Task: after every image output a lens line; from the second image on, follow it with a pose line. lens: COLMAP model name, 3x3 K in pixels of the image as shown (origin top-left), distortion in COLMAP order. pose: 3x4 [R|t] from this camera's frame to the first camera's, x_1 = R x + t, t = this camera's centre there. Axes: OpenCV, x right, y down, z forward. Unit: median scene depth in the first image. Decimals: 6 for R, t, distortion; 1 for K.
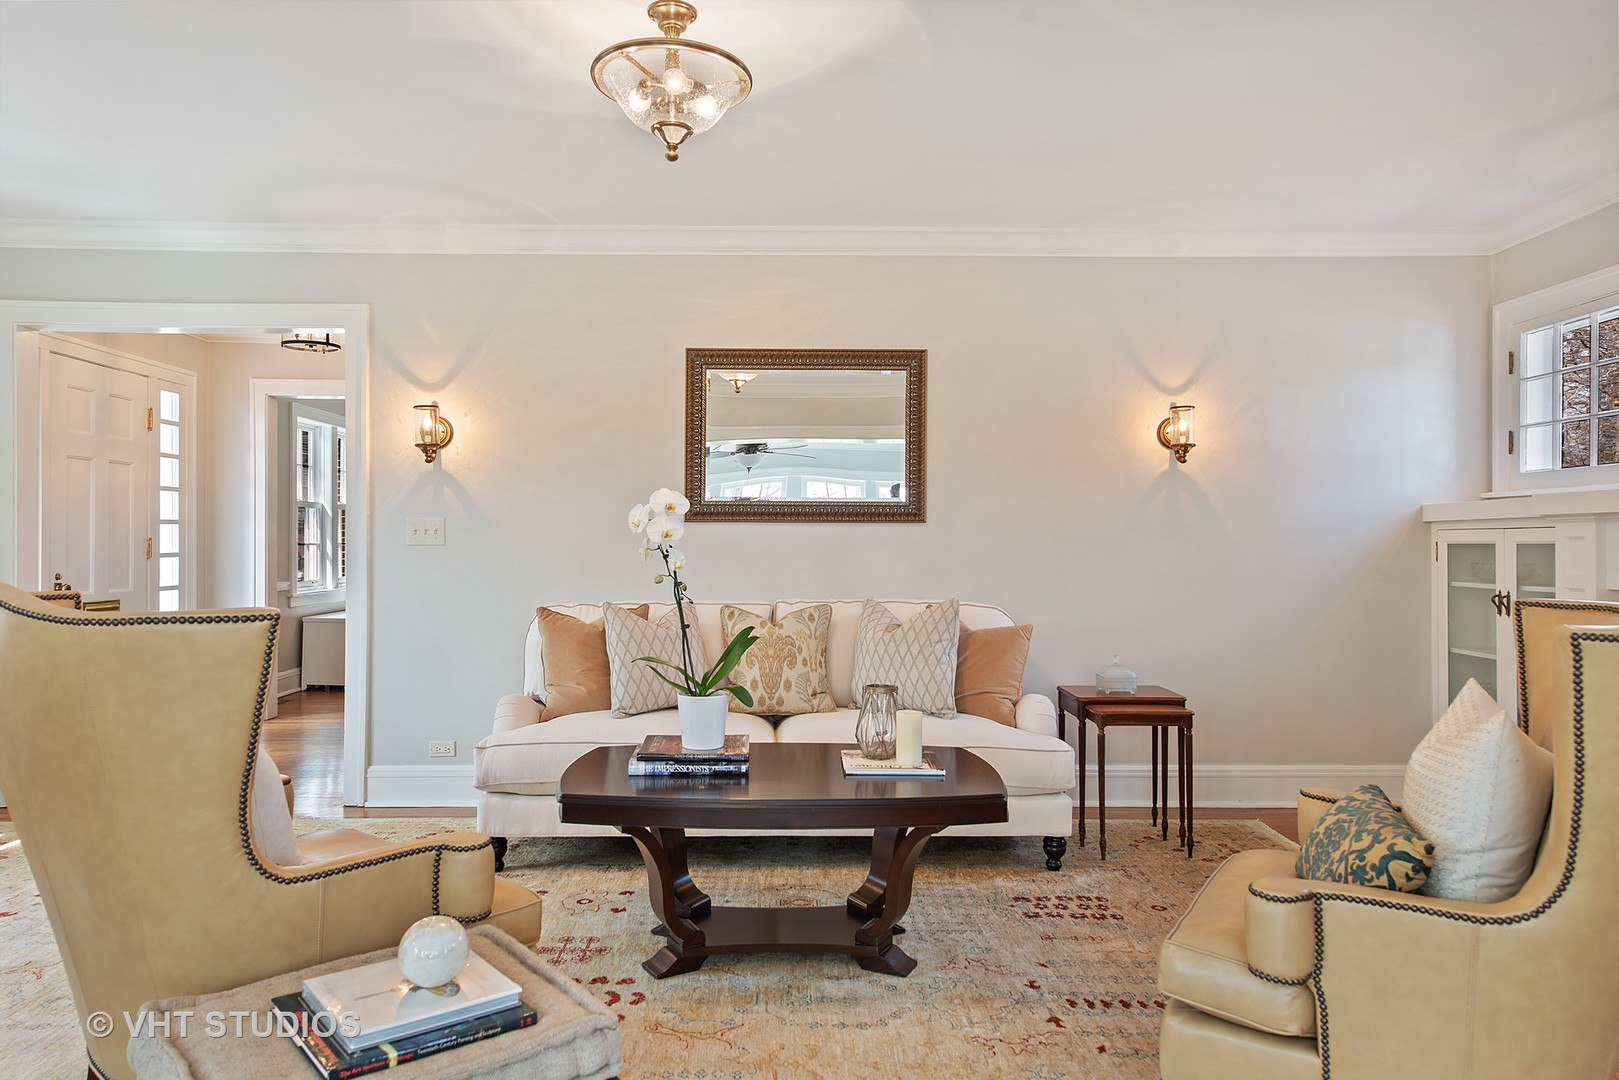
lens RADIAL K [[1070.1, 0, 804.2], [0, 1070.1, 541.1], [0, 0, 1]] dist [0.005690, -0.000025]
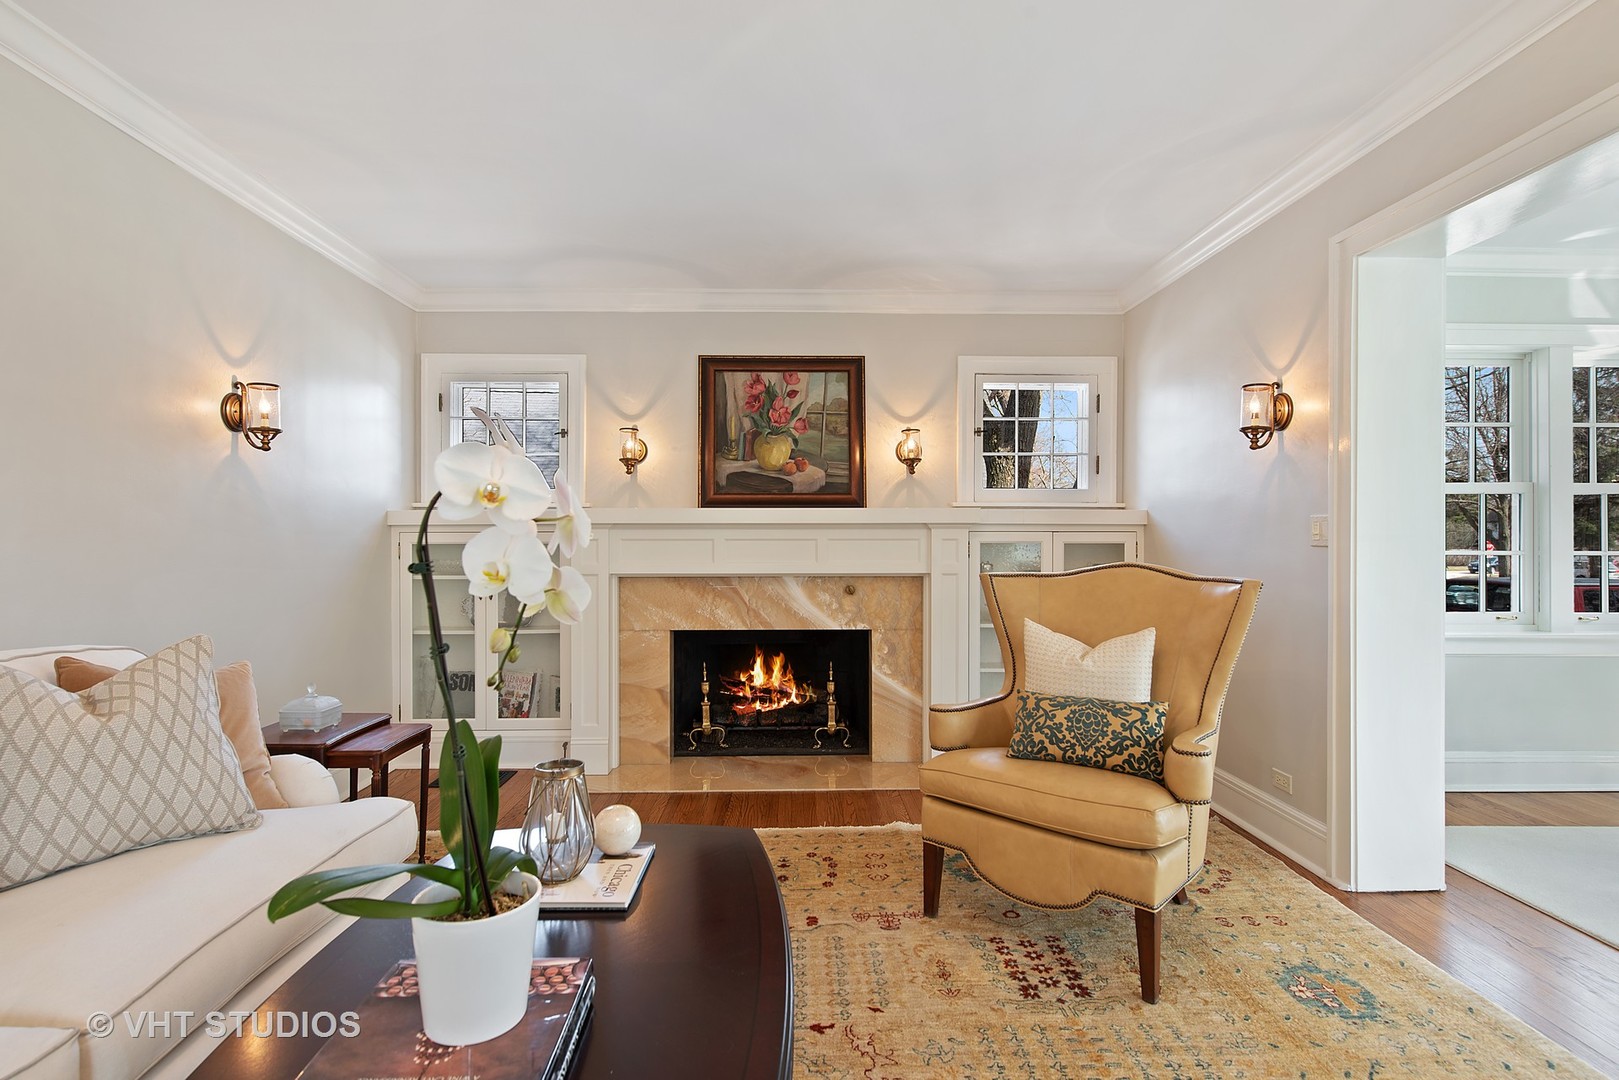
lens RADIAL K [[776.4, 0, 800.8], [0, 776.4, 545.4], [0, 0, 1]] dist [0.008926, 0.000356]
pose [[-0.003873, -0.005340, 0.999978, -0.319568], [0.002446, 0.999983, 0.005350, 0.000141], [-0.999990, 0.002467, -0.003860, 0.678842]]
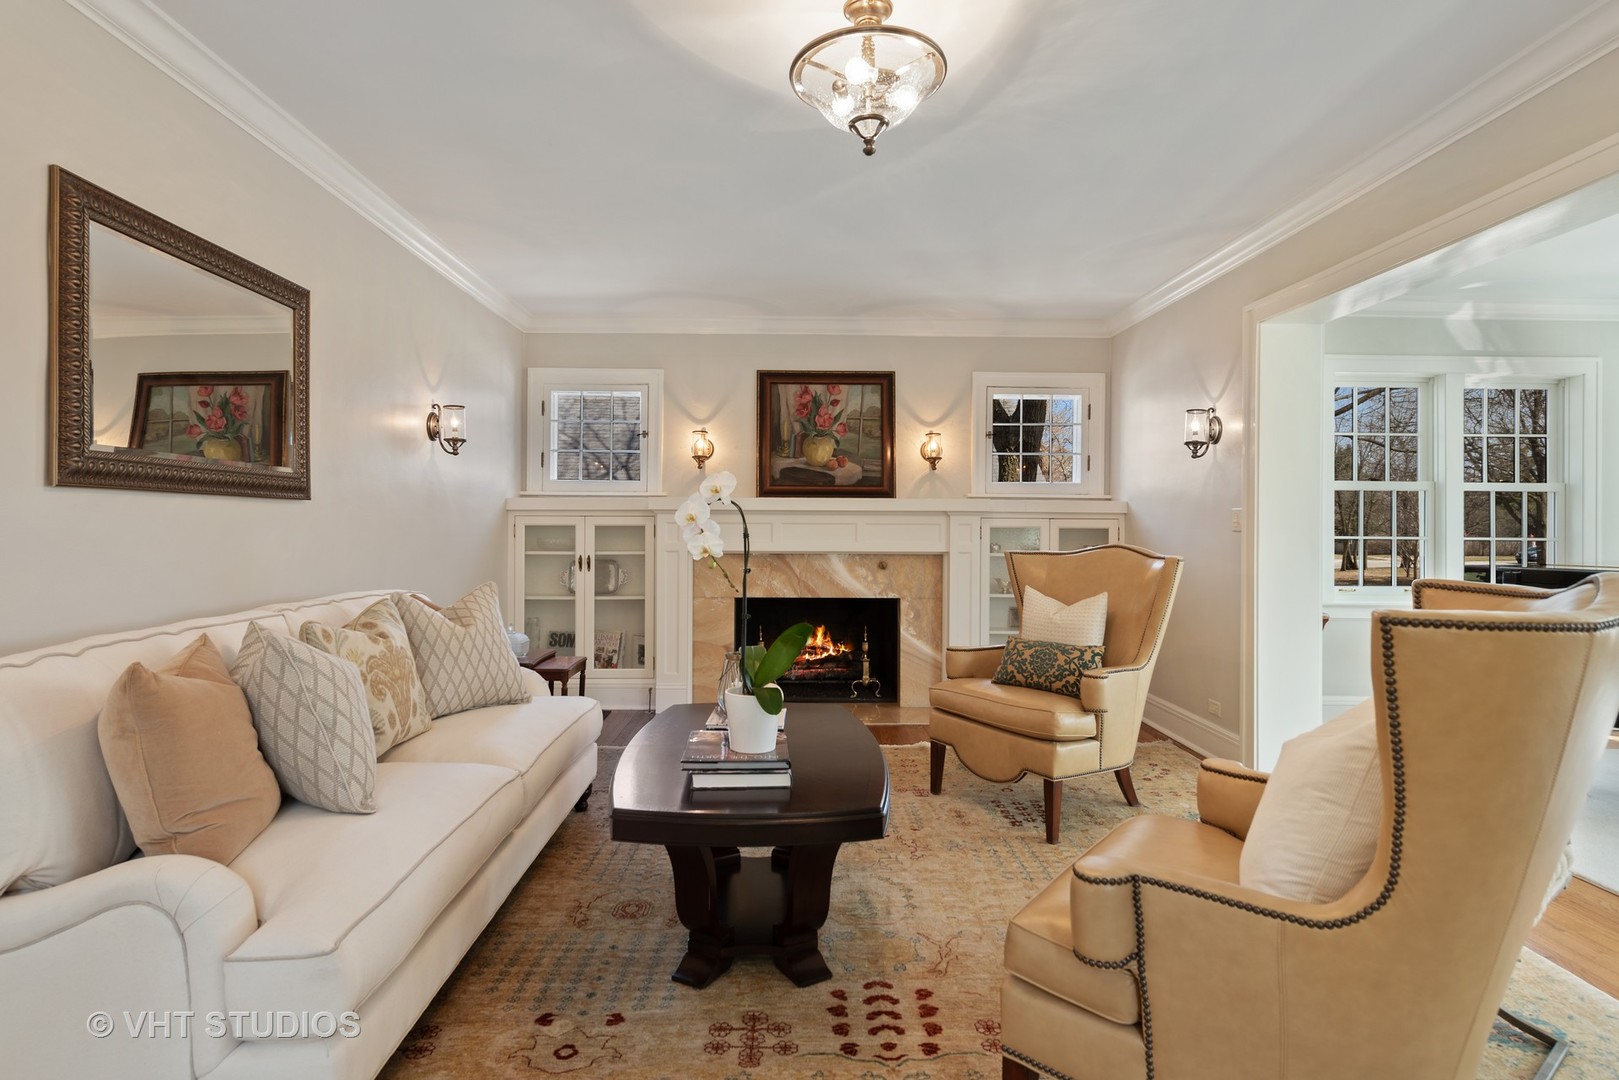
lens RADIAL K [[840.1, 0, 805.5], [0, 840.1, 523.0], [0, 0, 1]] dist [0.016362, -0.003167]
pose [[-0.005982, 0.002648, 0.999979, -0.650048], [-0.003988, 0.999988, -0.002672, 0.000445], [-0.999974, -0.004003, -0.005971, 0.743626]]
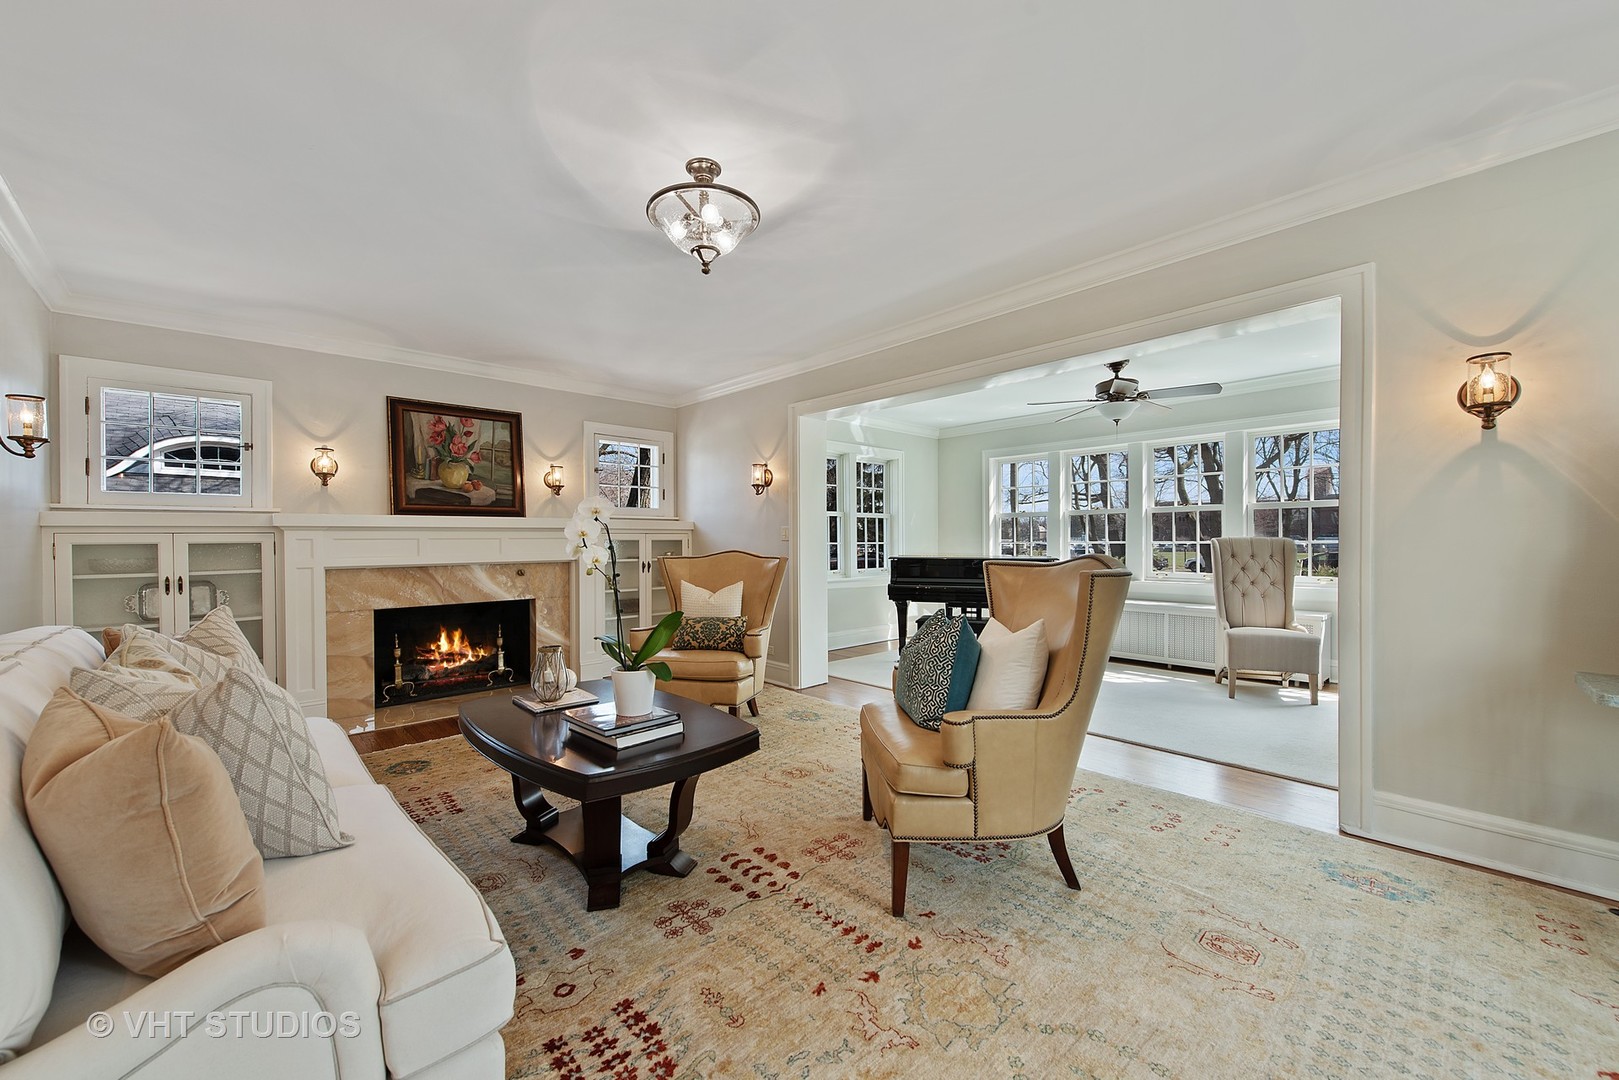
lens RADIAL K [[631.1, 0, 806.5], [0, 631.1, 543.8], [0, 0, 1]] dist [0.009663, -0.001667]
pose [[-0.670281, -0.002411, 0.742103, -0.590153], [0.007339, 0.999924, 0.009878, 0.000297], [-0.742071, 0.012068, -0.670213, 1.028829]]
